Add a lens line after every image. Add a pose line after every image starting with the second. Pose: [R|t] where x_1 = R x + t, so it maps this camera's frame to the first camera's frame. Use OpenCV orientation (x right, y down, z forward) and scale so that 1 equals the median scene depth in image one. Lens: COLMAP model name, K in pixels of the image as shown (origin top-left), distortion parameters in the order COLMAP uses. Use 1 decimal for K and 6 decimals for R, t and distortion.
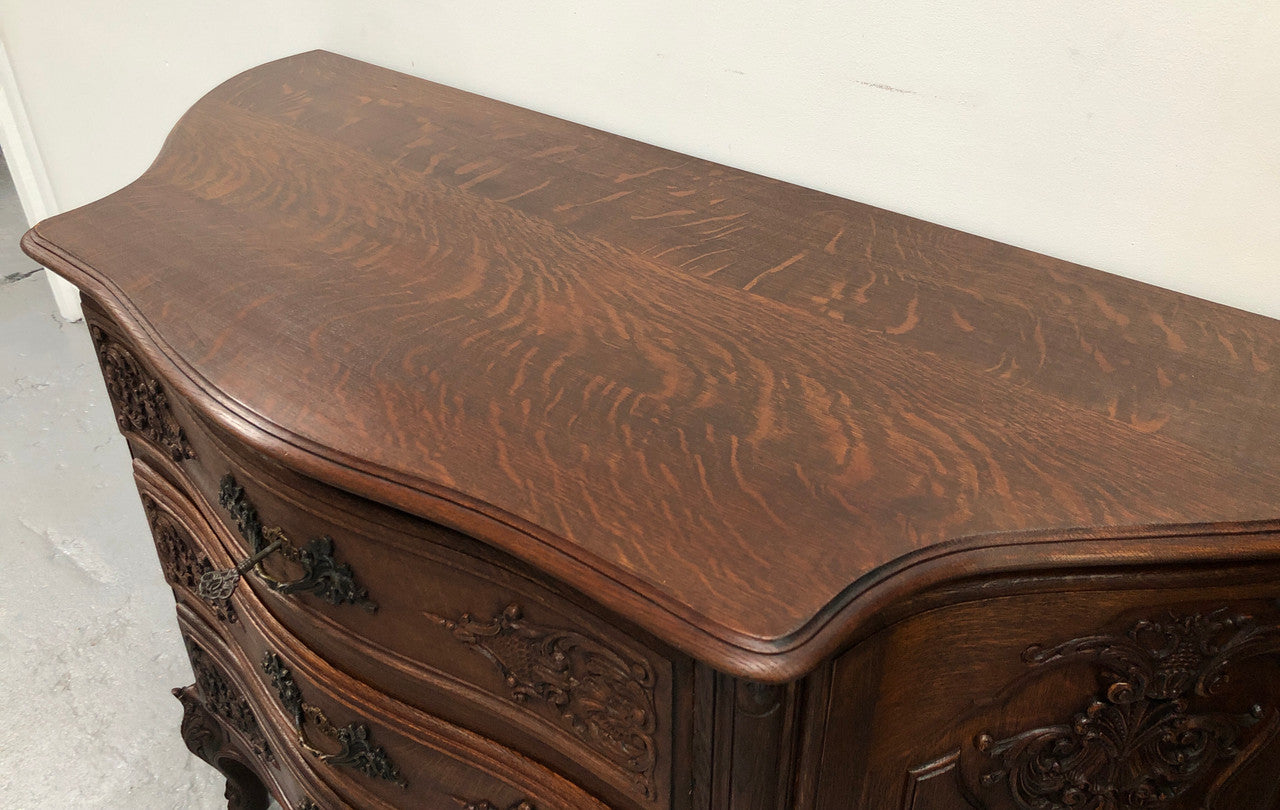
lens RADIAL K [[1054.5, 0, 638.5], [0, 1054.5, 311.0], [0, 0, 1]] dist [0.054072, -0.071773]
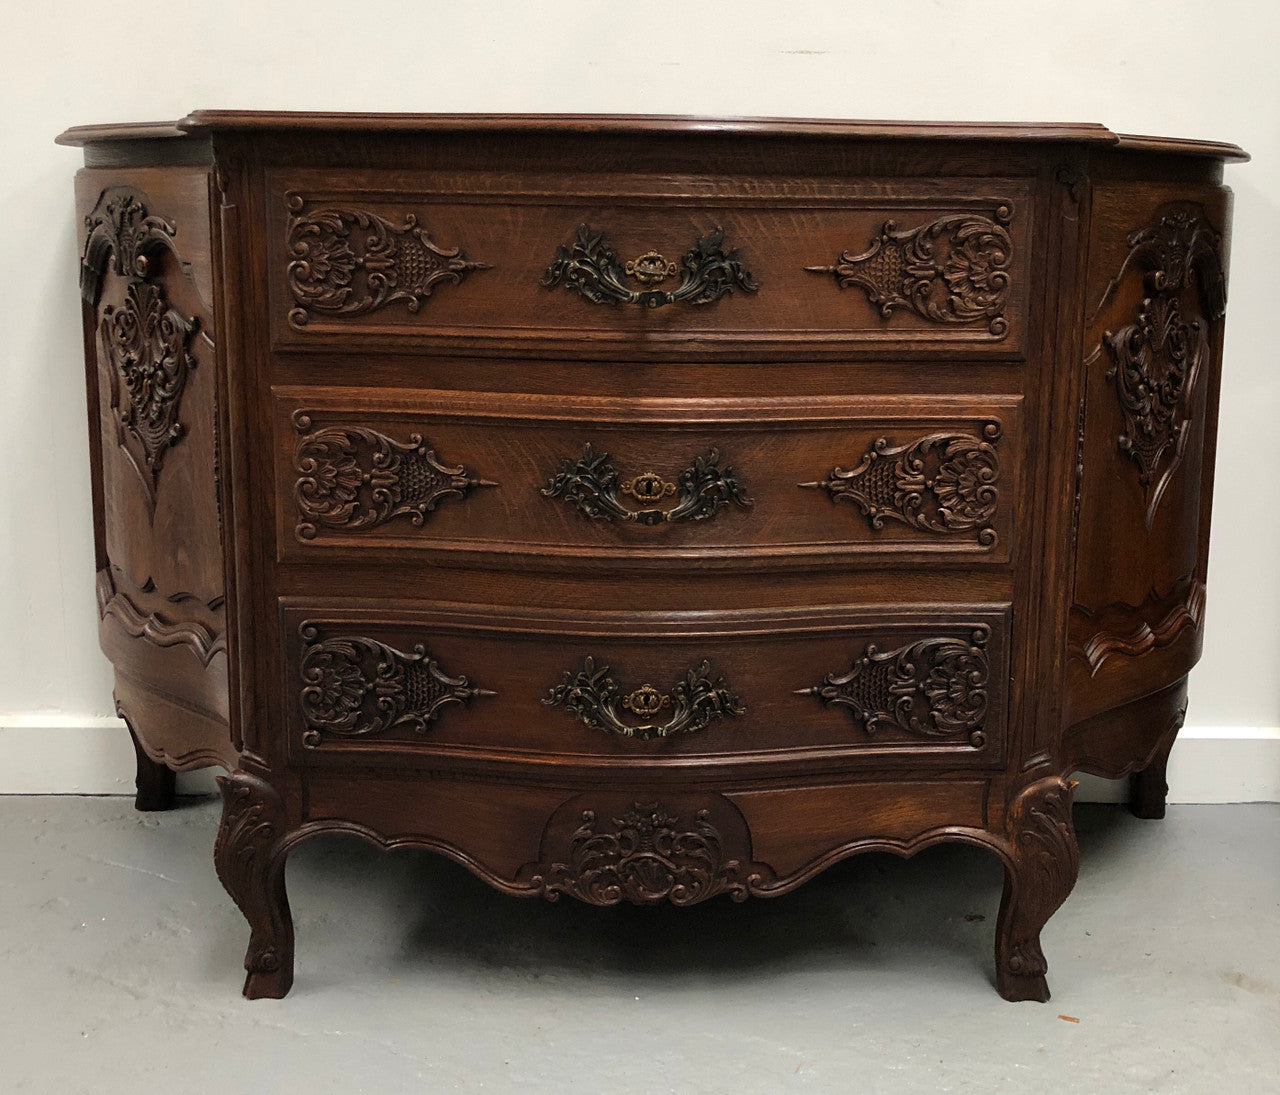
lens RADIAL K [[1523.1, 0, 702.2], [0, 1523.1, 487.3], [0, 0, 1]] dist [0.068682, 0.000000]
pose [[0.772217, -0.095986, 0.628067, -1.479420], [0.300882, 0.925898, -0.228435, 0.910453], [-0.559599, 0.365376, 0.743874, -0.212539]]
